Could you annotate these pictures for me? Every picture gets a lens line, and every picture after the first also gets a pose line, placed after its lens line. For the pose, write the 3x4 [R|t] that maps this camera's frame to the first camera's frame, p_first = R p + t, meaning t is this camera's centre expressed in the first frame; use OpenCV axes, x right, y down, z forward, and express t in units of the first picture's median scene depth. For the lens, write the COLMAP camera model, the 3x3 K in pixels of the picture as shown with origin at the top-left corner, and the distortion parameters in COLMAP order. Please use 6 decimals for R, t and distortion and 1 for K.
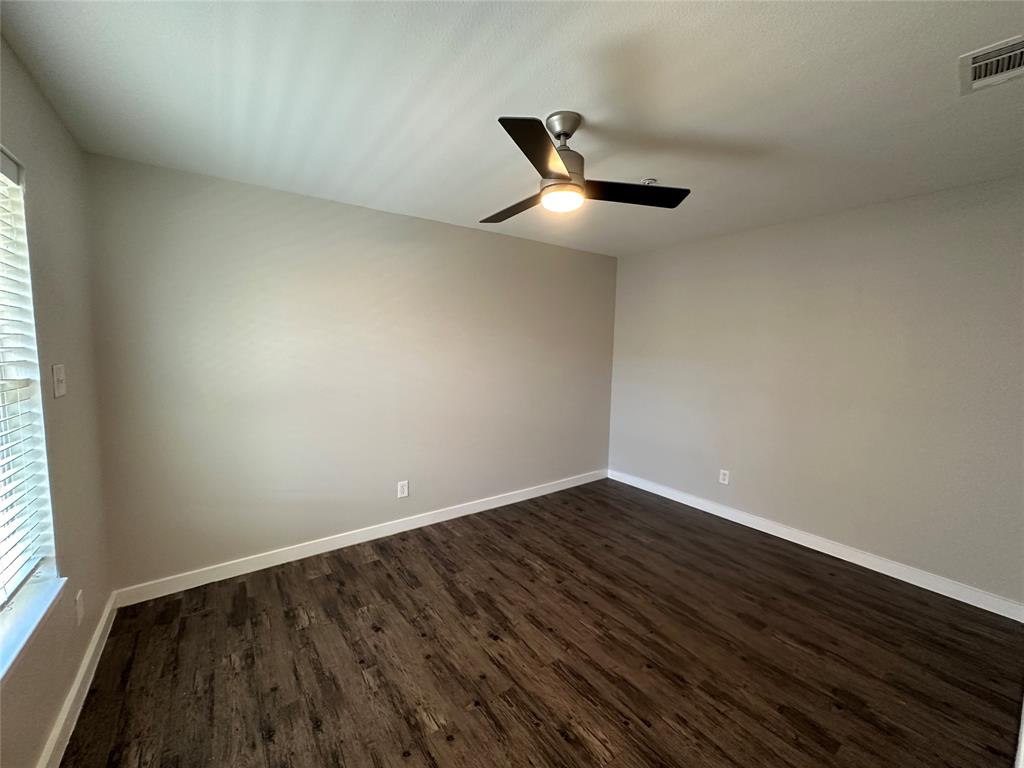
lens RADIAL K [[407.6, 0, 510.2], [0, 407.6, 383.7], [0, 0, 1]] dist [-0.000267, -0.000043]
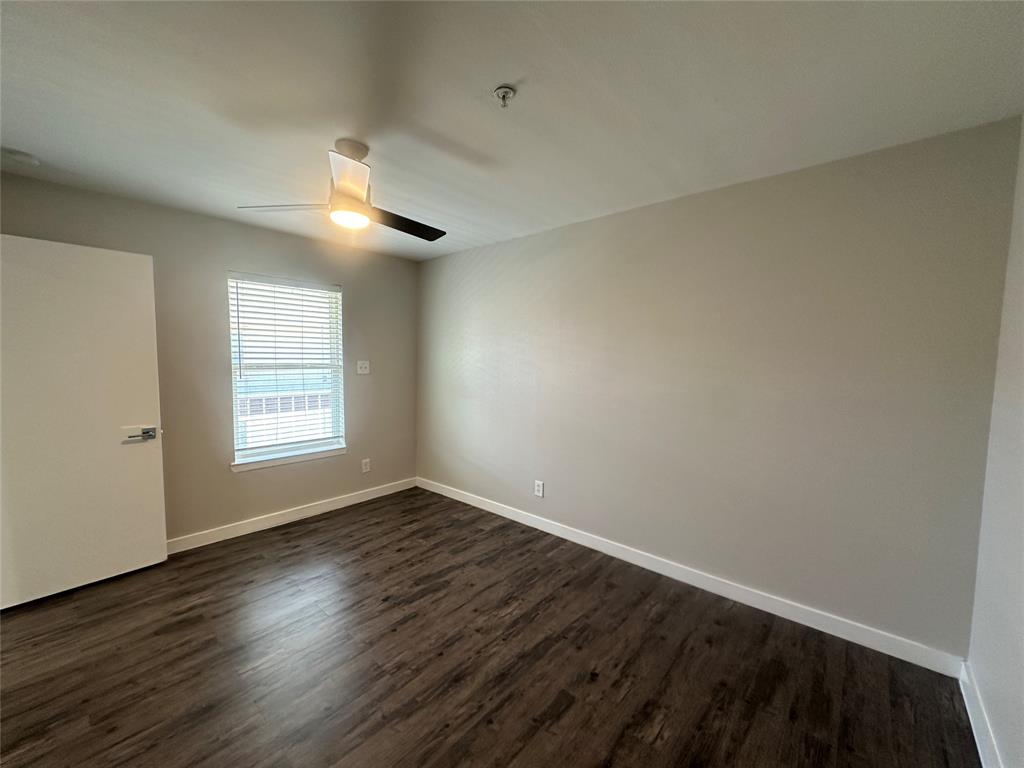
lens RADIAL K [[407.6, 0, 510.2], [0, 407.6, 383.7], [0, 0, 1]] dist [-0.000267, -0.000043]
pose [[0.225796, 0.057806, -0.972458, 1.021202], [-0.097656, 0.994553, 0.036444, -0.060302], [0.969267, 0.086738, 0.230211, 0.919201]]
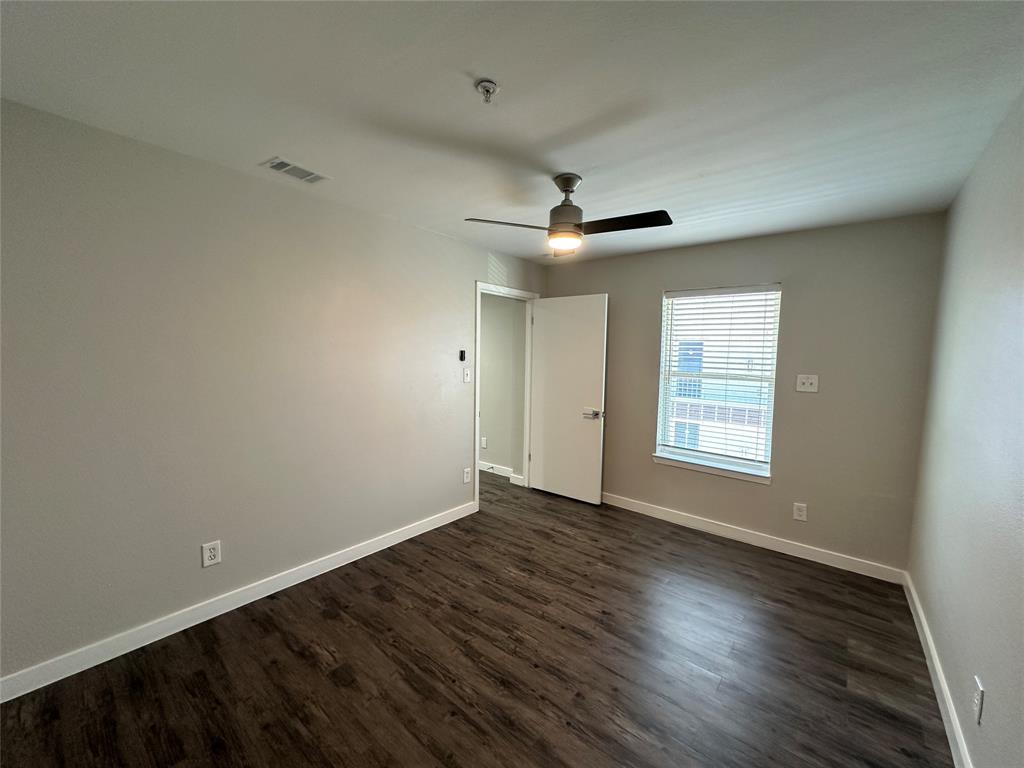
lens RADIAL K [[407.8, 0, 513.4], [0, 407.8, 379.0], [0, 0, 1]] dist [0.001088, 0.000020]
pose [[-0.965299, -0.020502, -0.260340, 0.466689], [-0.060763, 0.987185, 0.147560, -0.155741], [0.253979, 0.158259, -0.954175, 1.720690]]
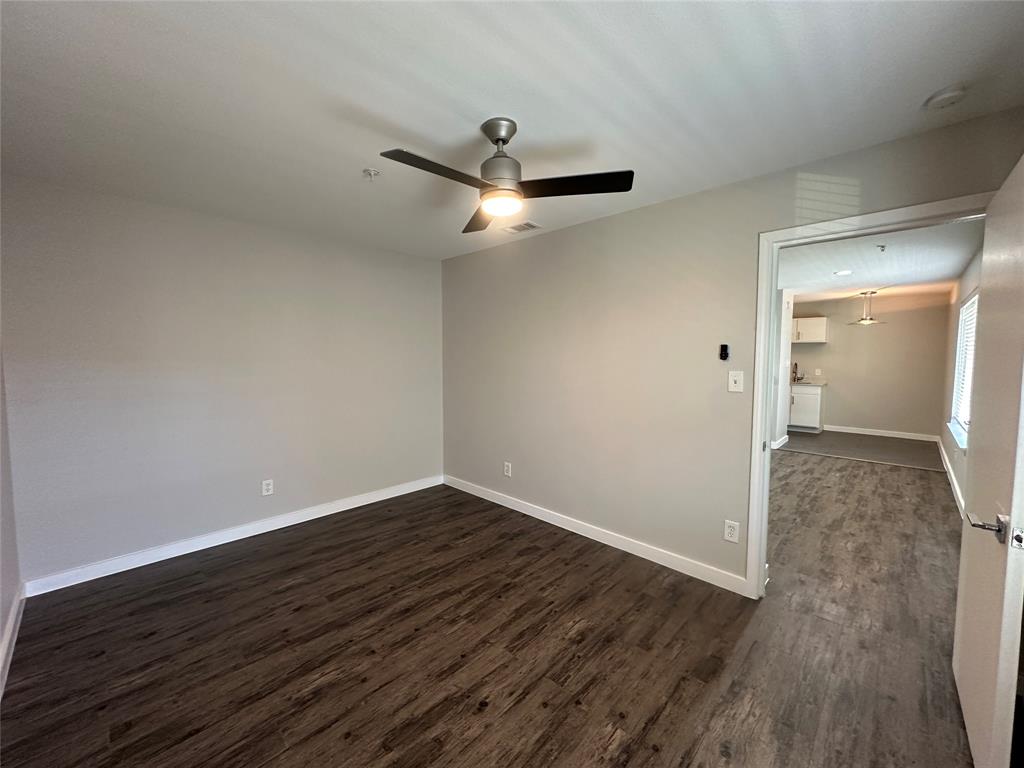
lens RADIAL K [[407.6, 0, 510.2], [0, 407.6, 383.7], [0, 0, 1]] dist [-0.000267, -0.000043]
pose [[-0.174109, -0.088457, 0.980745, -0.704819], [0.087283, 0.990651, 0.104846, -0.081971], [-0.980850, 0.103857, -0.164761, 0.910066]]
